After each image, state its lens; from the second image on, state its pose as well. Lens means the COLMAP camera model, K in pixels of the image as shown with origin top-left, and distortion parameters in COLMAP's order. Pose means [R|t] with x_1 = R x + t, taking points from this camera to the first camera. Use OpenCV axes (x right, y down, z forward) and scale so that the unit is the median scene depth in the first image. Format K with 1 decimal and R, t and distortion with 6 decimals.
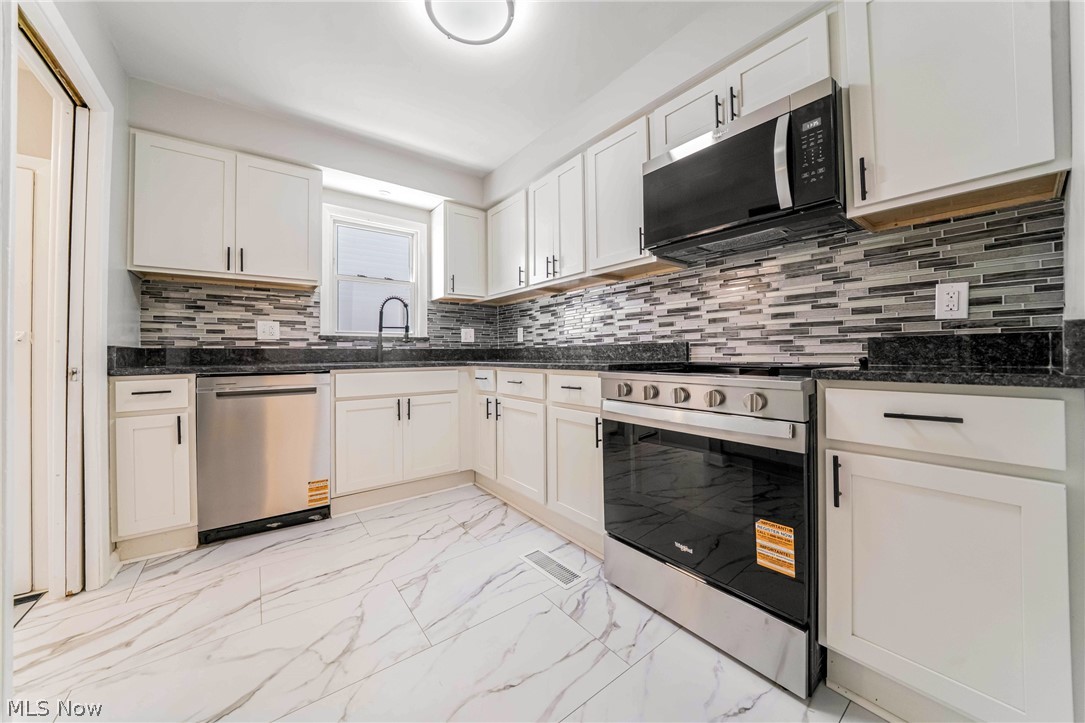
lens RADIAL K [[381.3, 0, 534.2], [0, 381.3, 348.6], [0, 0, 1]] dist [-0.022904, 0.002438]
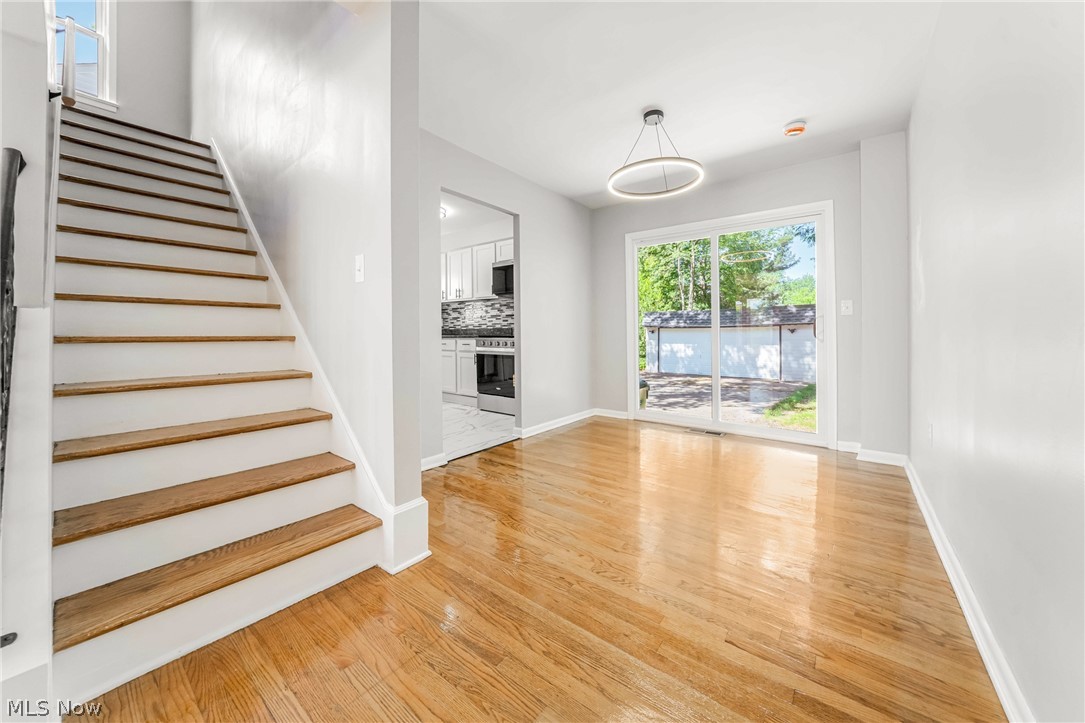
lens RADIAL K [[381.3, 0, 546.6], [0, 381.3, 340.4], [0, 0, 1]] dist [-0.022904, 0.002438]
pose [[0.963153, -0.000890, 0.268953, -0.065442], [-0.006375, 0.999638, 0.026138, -0.000874], [-0.268879, -0.026889, 0.962799, -1.504862]]
